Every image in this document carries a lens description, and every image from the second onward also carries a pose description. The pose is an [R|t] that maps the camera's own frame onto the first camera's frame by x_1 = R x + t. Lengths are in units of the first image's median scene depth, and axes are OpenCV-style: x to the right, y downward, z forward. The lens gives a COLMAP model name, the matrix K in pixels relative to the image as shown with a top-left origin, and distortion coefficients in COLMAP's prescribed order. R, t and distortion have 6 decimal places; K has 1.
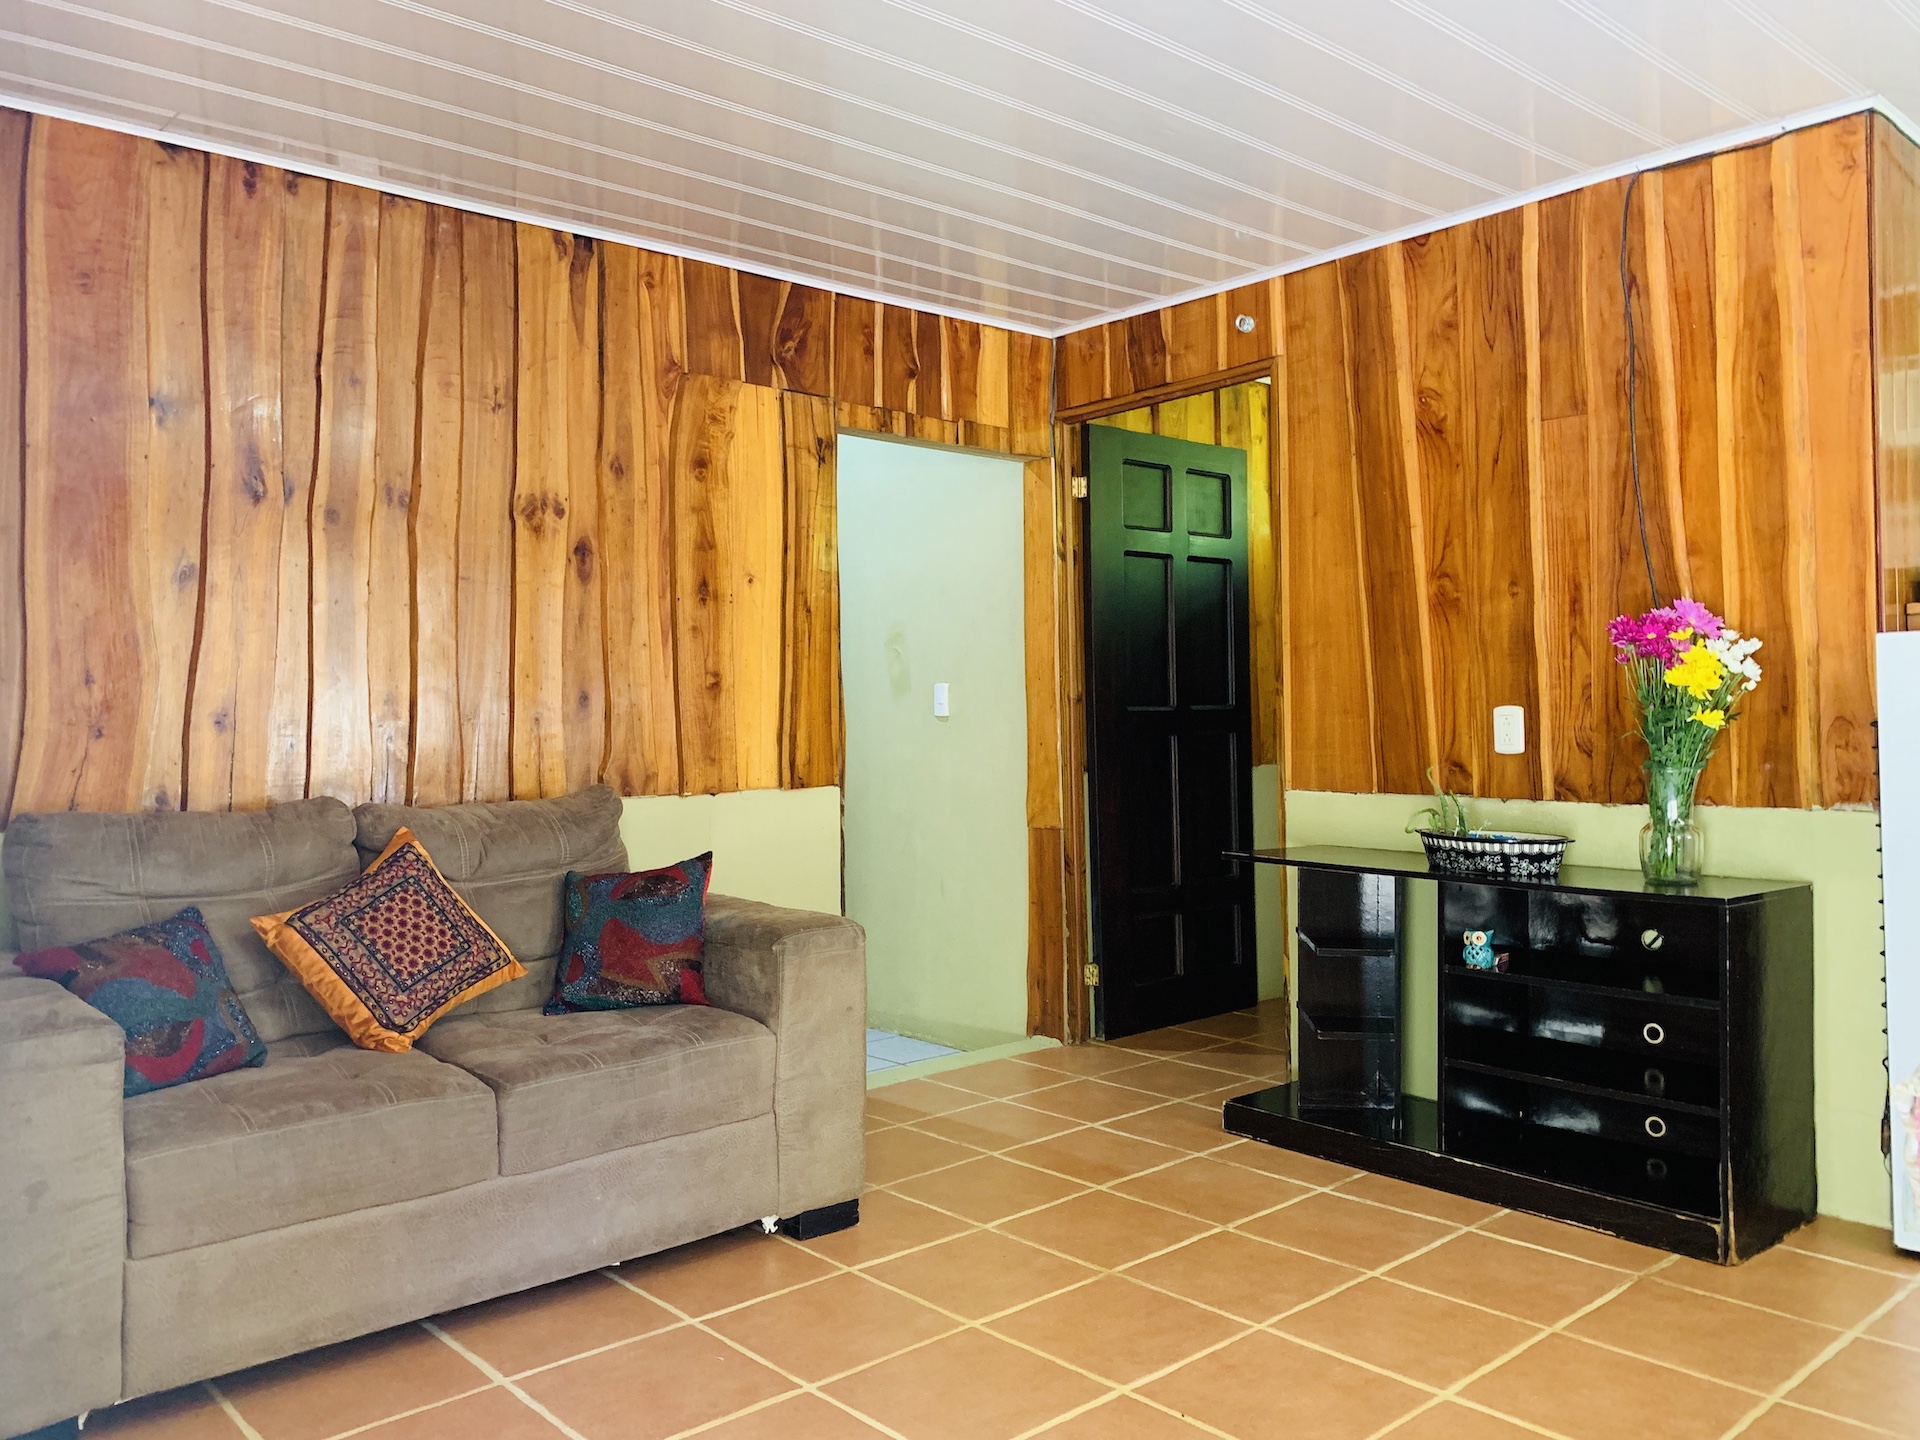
lens RADIAL K [[1454.2, 0, 972.9], [0, 1454.2, 701.6], [0, 0, 1]] dist [0.007023, -0.011171]
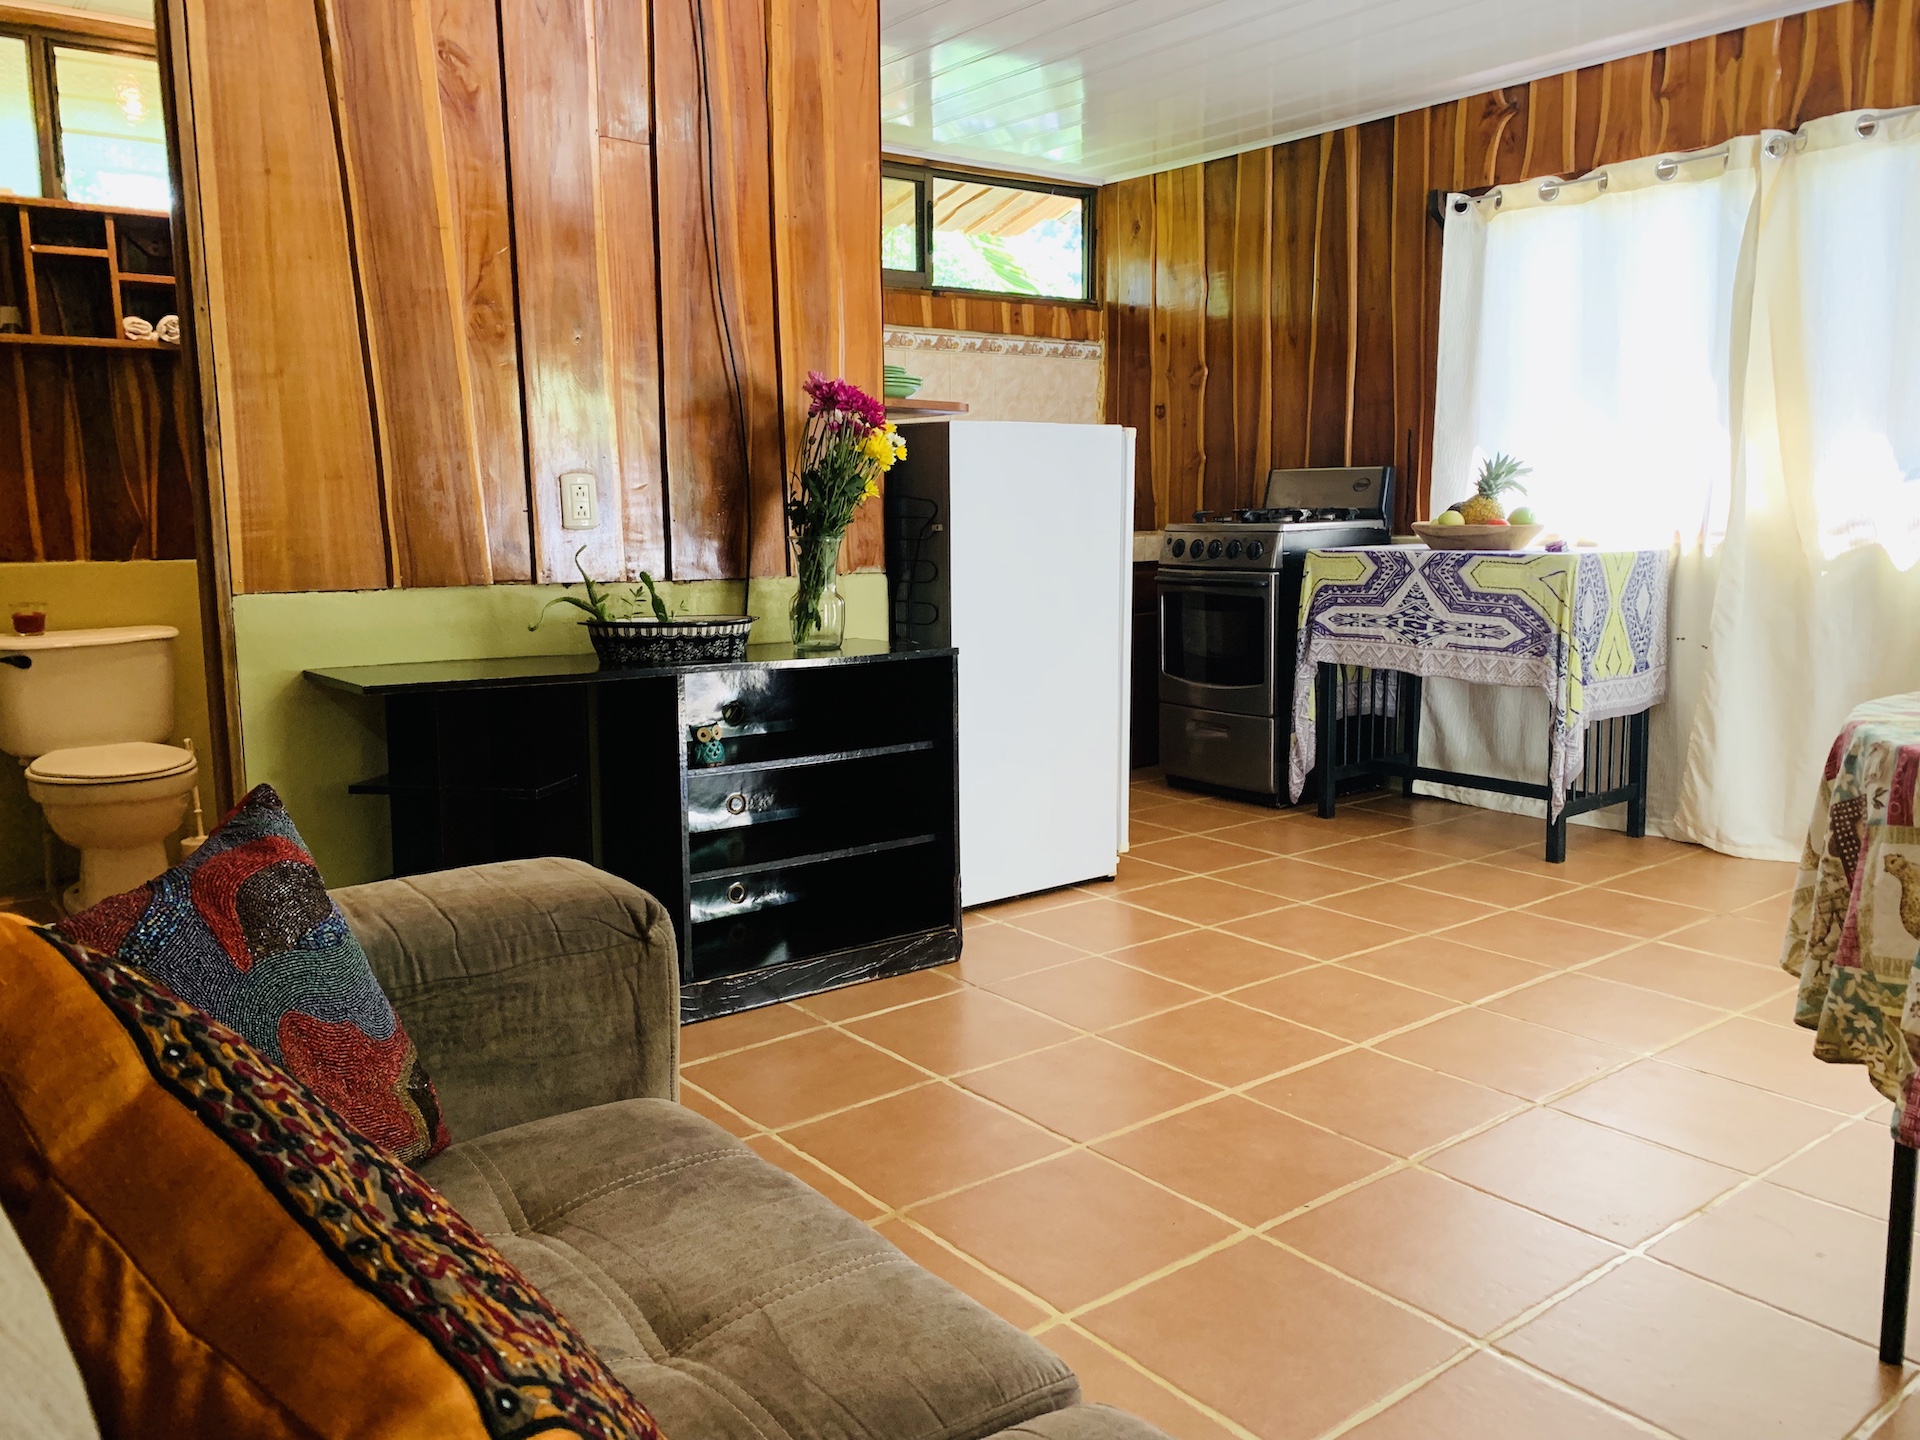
lens RADIAL K [[1454.2, 0, 942.8], [0, 1454.2, 724.4], [0, 0, 1]] dist [0.007023, -0.011171]
pose [[0.087667, -0.135602, 0.986877, -0.522340], [-0.007512, 0.990573, 0.136777, 0.033116], [-0.996121, -0.019405, 0.085822, 0.782557]]
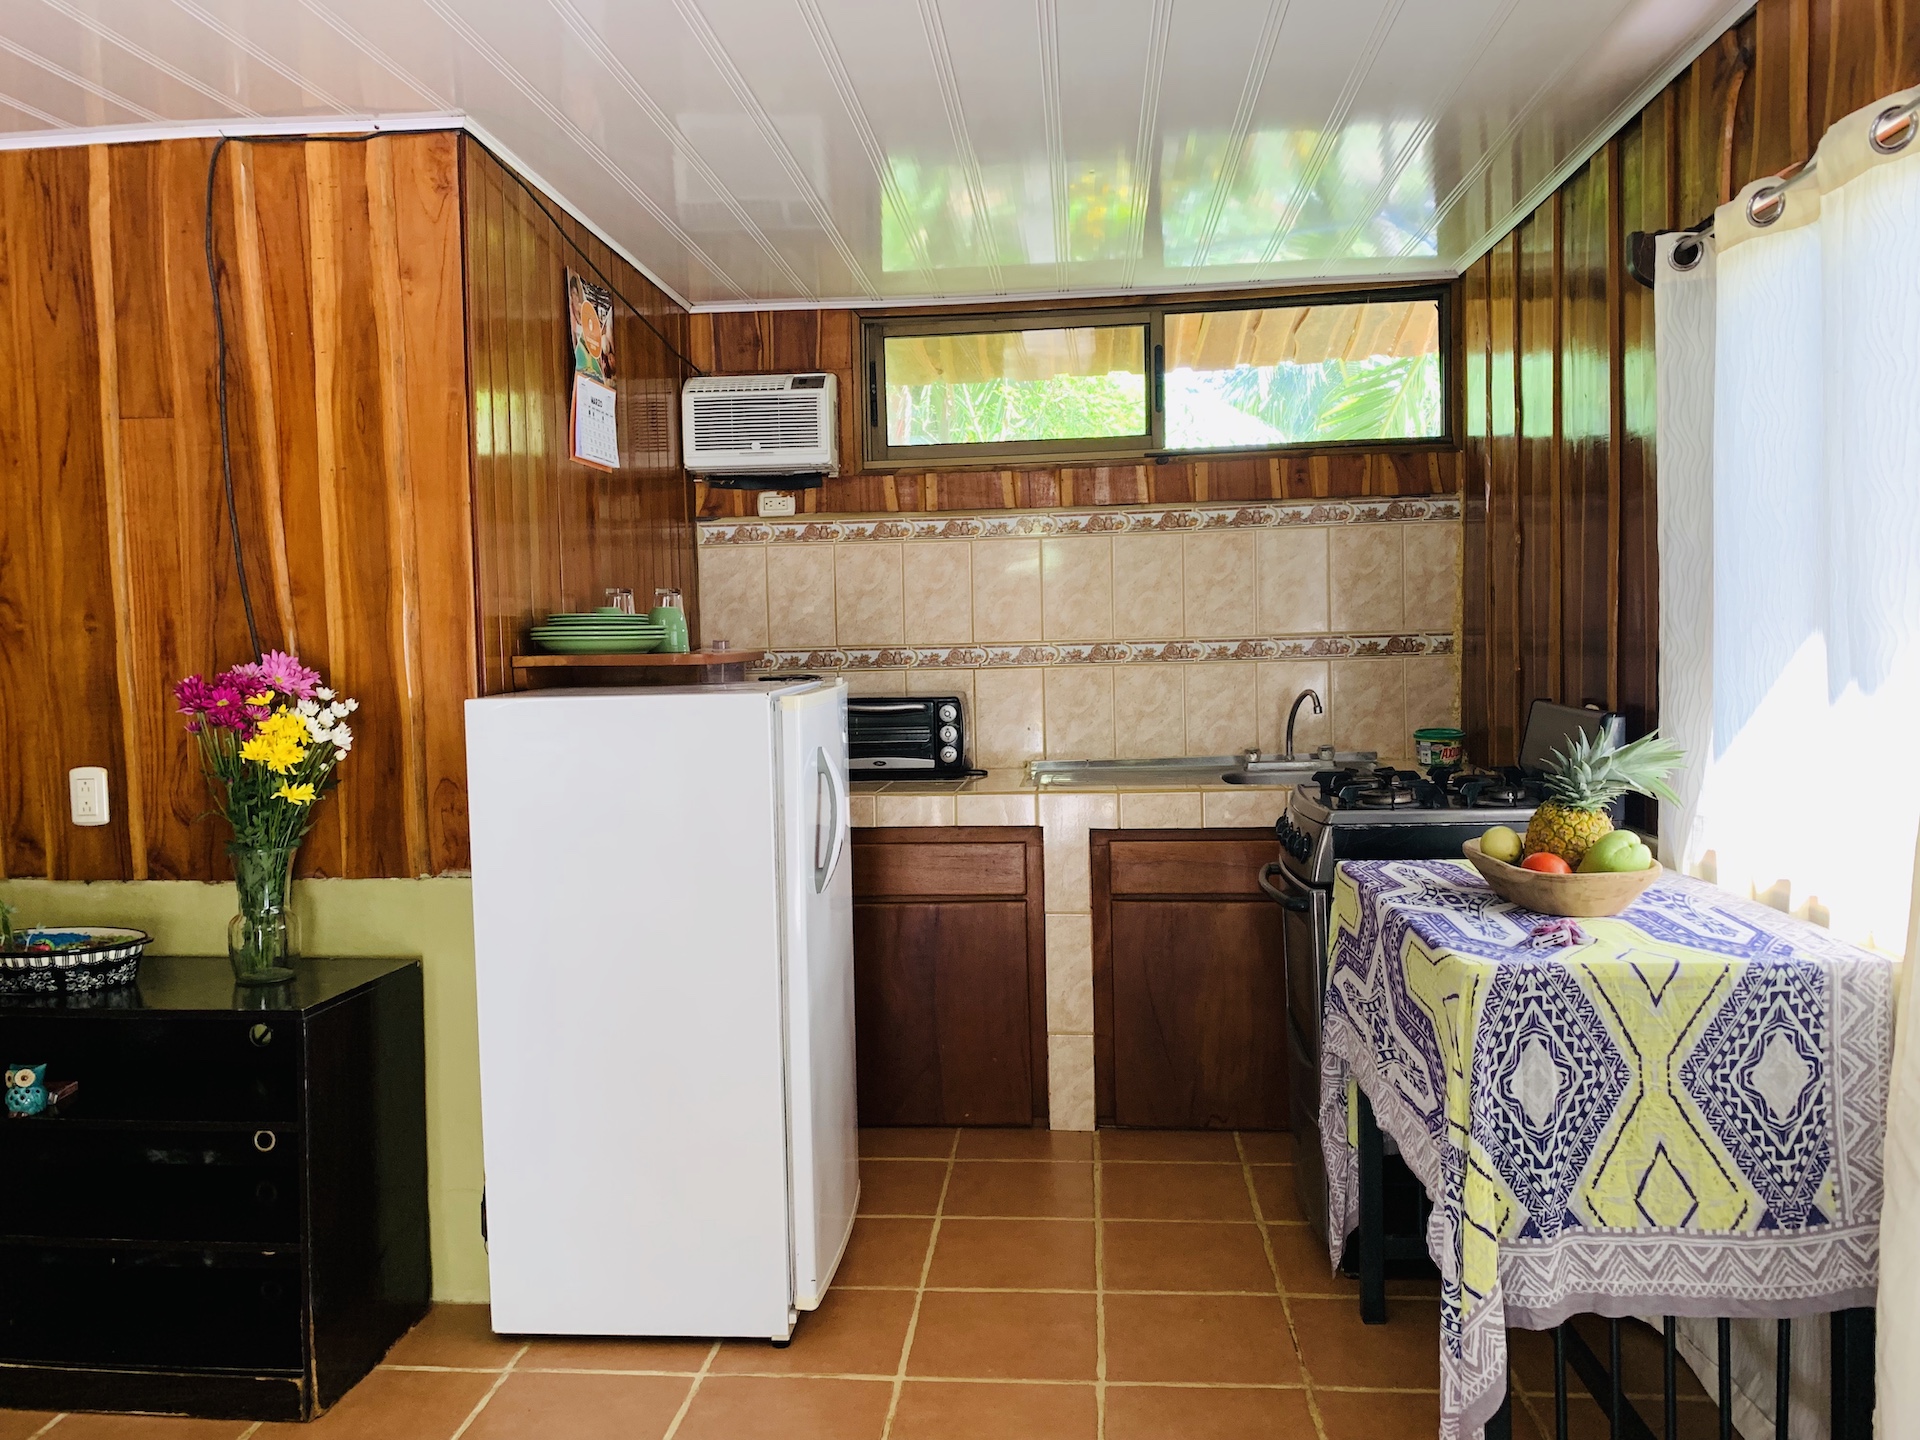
lens RADIAL K [[1454.2, 0, 957.8], [0, 1454.2, 694.0], [0, 0, 1]] dist [0.007023, -0.011171]
pose [[0.730448, -0.030919, 0.682268, 0.186433], [0.001683, 0.999053, 0.043474, -0.079480], [-0.682966, -0.030608, 0.729808, 0.085051]]
